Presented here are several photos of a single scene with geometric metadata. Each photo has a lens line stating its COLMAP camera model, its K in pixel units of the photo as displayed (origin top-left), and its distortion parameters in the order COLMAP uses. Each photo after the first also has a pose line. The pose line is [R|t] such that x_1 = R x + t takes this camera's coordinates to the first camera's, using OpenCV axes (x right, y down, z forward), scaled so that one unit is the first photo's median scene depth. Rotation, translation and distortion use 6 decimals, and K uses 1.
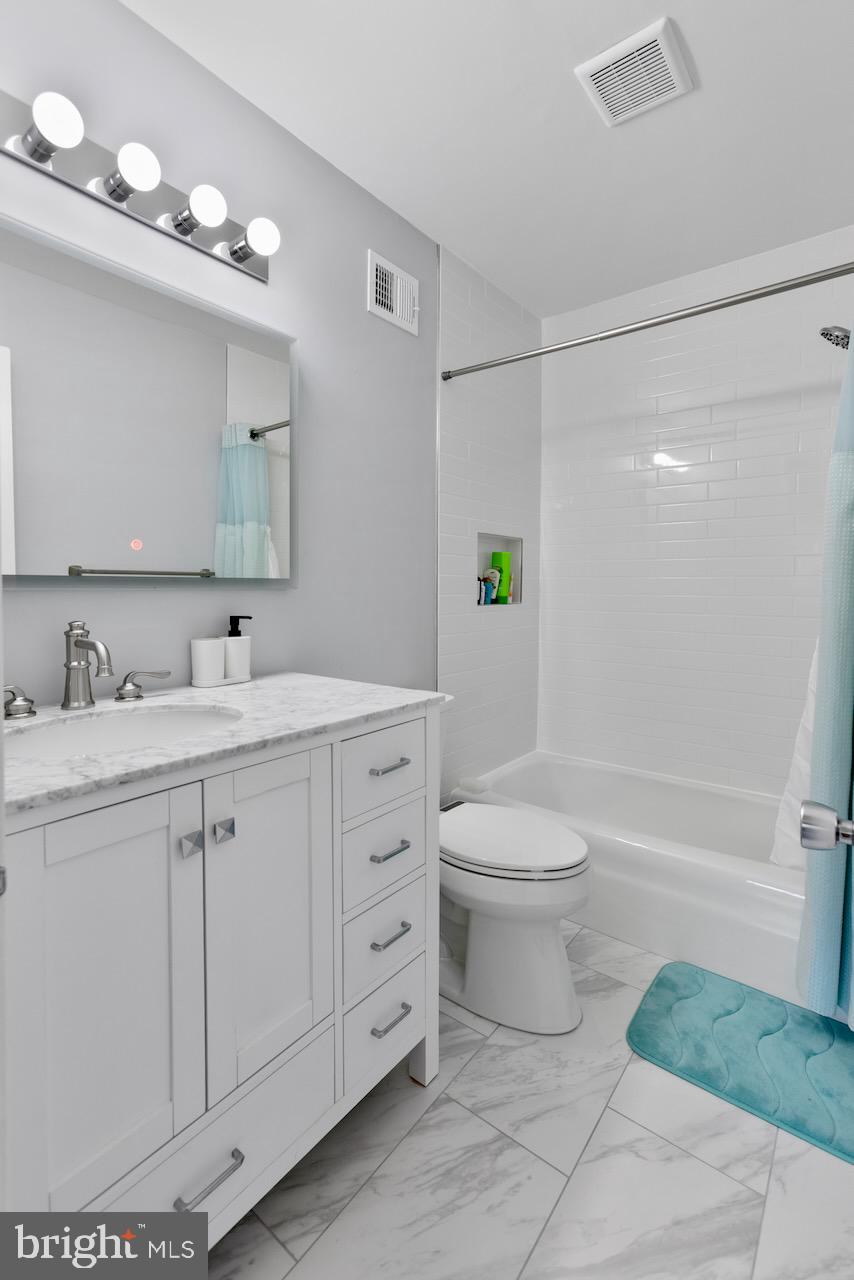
lens RADIAL K [[574.0, 0, 429.4], [0, 574.0, 635.3], [0, 0, 1]] dist [-0.022812, 0.018185]
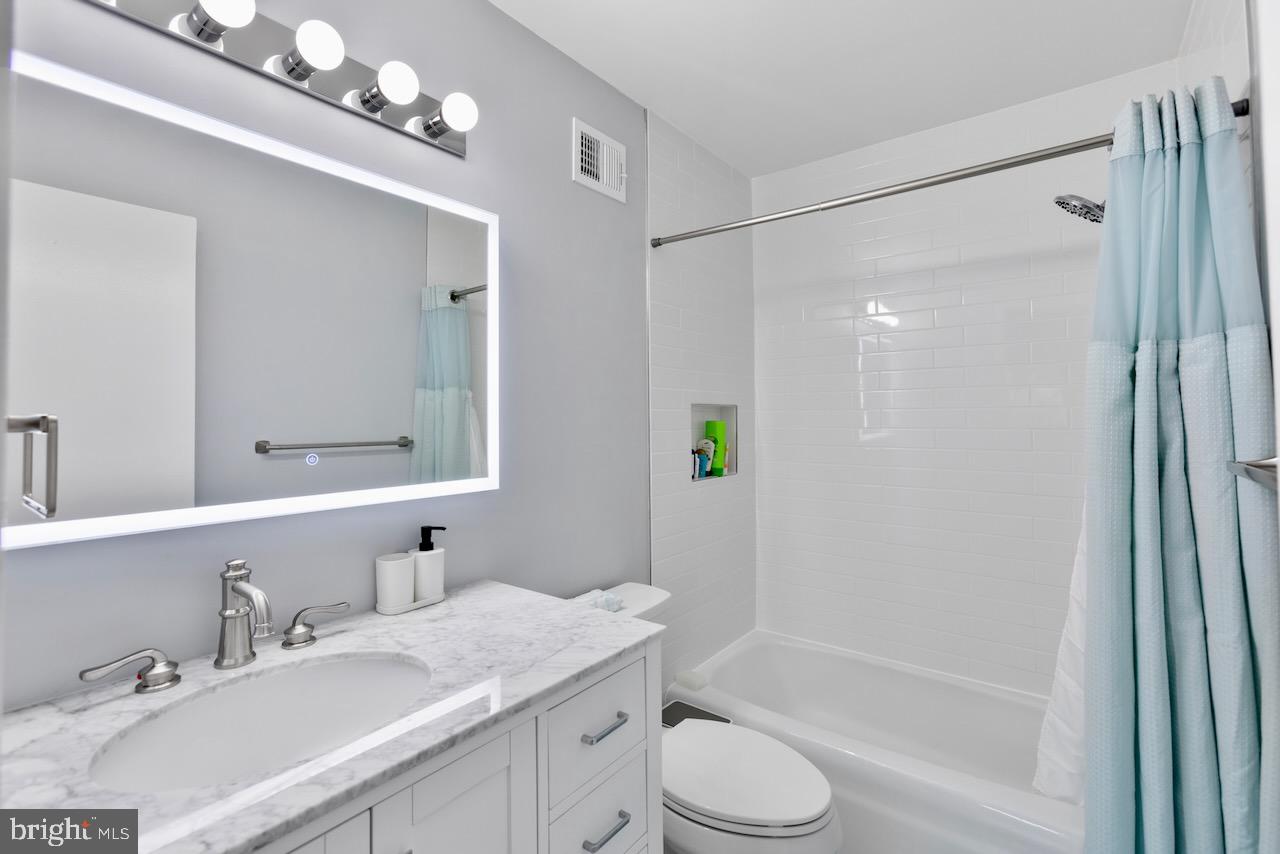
lens RADIAL K [[574.0, 0, 638.8], [0, 574.0, 442.3], [0, 0, 1]] dist [-0.022812, 0.018185]
pose [[0.999888, -0.012906, 0.007600, -0.011376], [0.013285, 0.998550, -0.052163, -0.082231], [-0.006916, 0.052258, 0.998610, 0.075922]]
